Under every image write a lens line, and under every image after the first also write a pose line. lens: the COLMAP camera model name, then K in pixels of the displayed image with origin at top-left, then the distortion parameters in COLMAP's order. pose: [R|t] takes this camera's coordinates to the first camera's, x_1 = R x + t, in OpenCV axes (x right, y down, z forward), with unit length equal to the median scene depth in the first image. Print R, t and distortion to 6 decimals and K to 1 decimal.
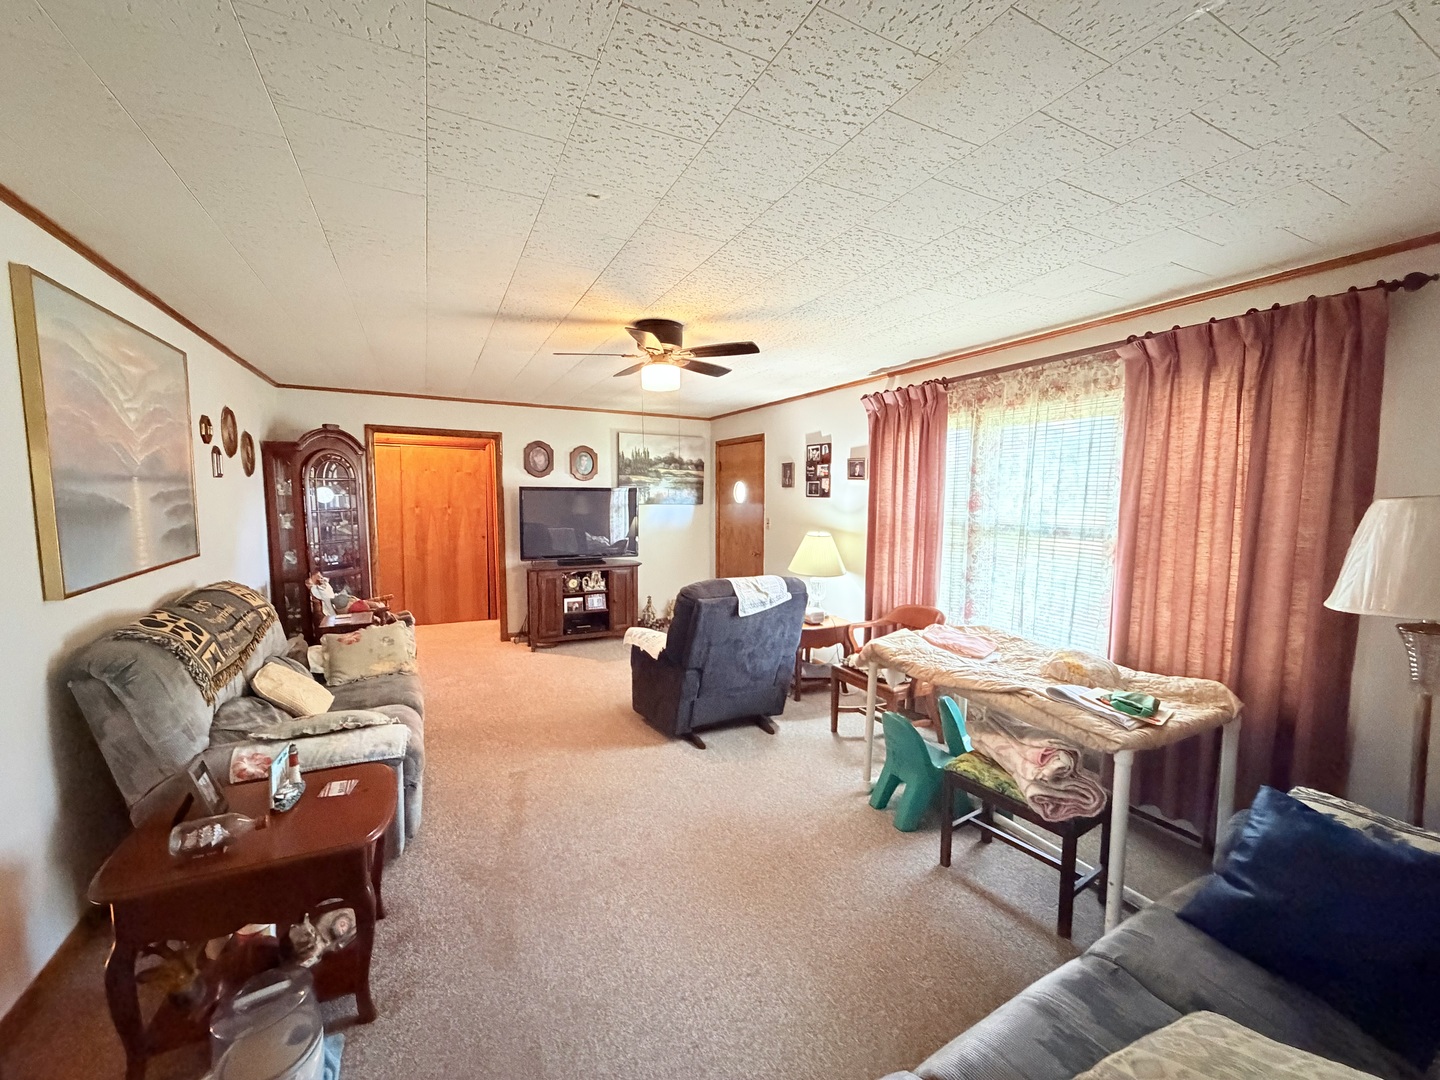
lens RADIAL K [[574.1, 0, 719.0], [0, 574.1, 542.4], [0, 0, 1]] dist [-0.003750, 0.000943]
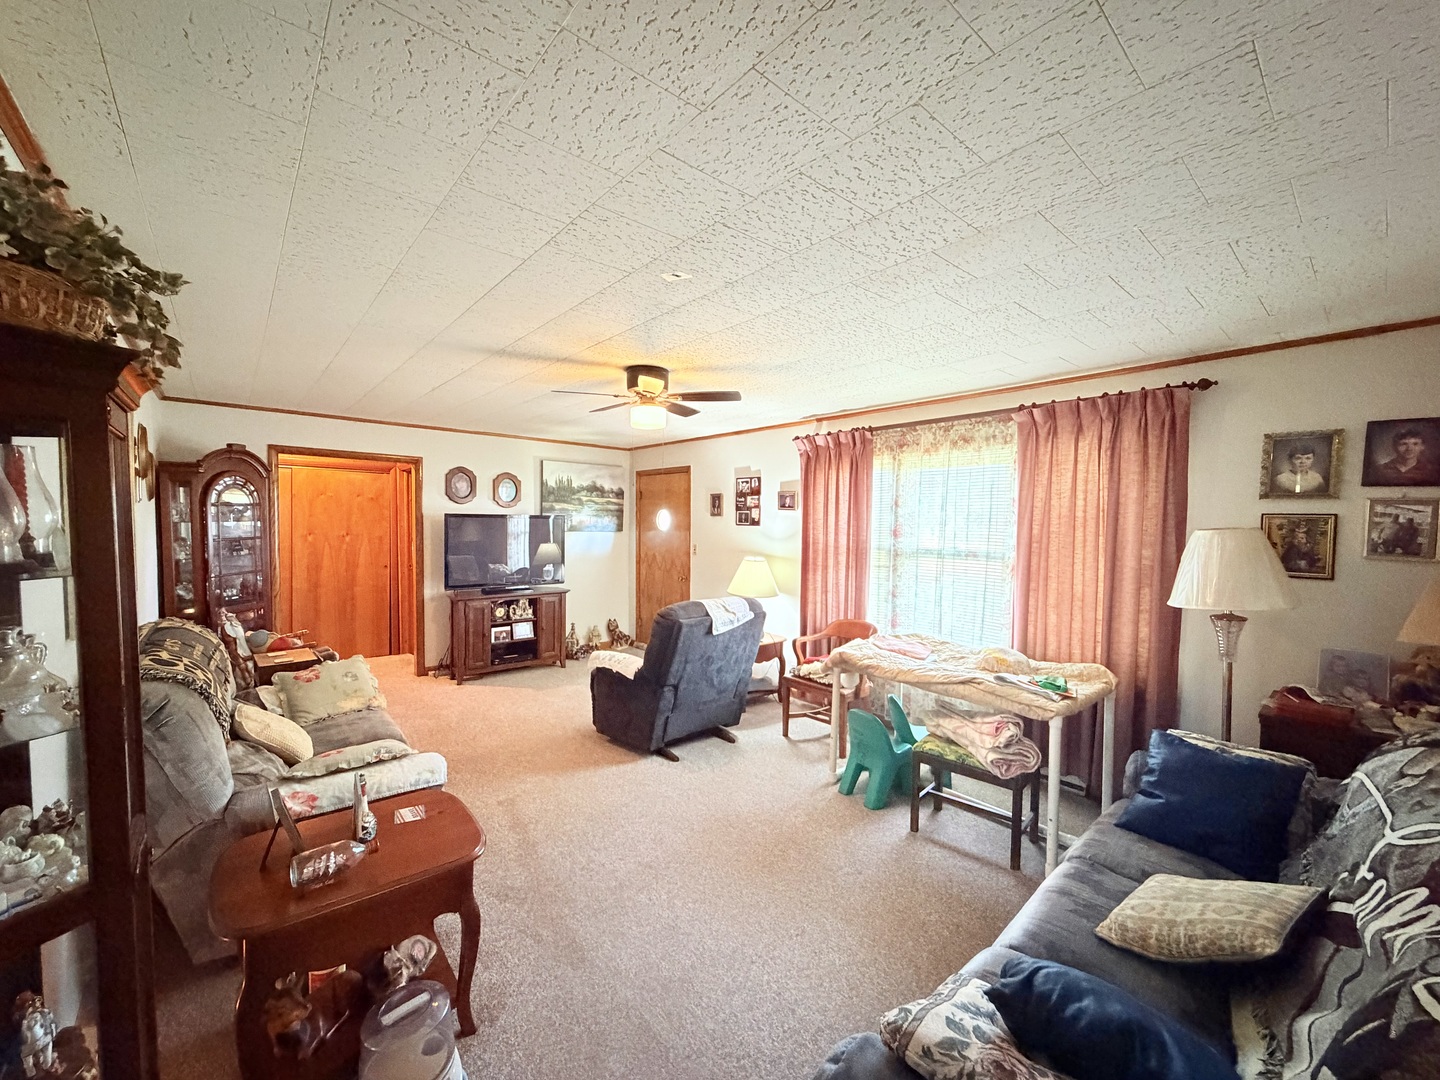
lens RADIAL K [[574.1, 0, 718.2], [0, 574.1, 542.8], [0, 0, 1]] dist [-0.003750, 0.000943]
pose [[0.971829, -0.004349, 0.235646, -0.269277], [0.014810, 0.998981, -0.042638, 0.000667], [-0.235220, 0.044927, 0.970903, -0.096826]]
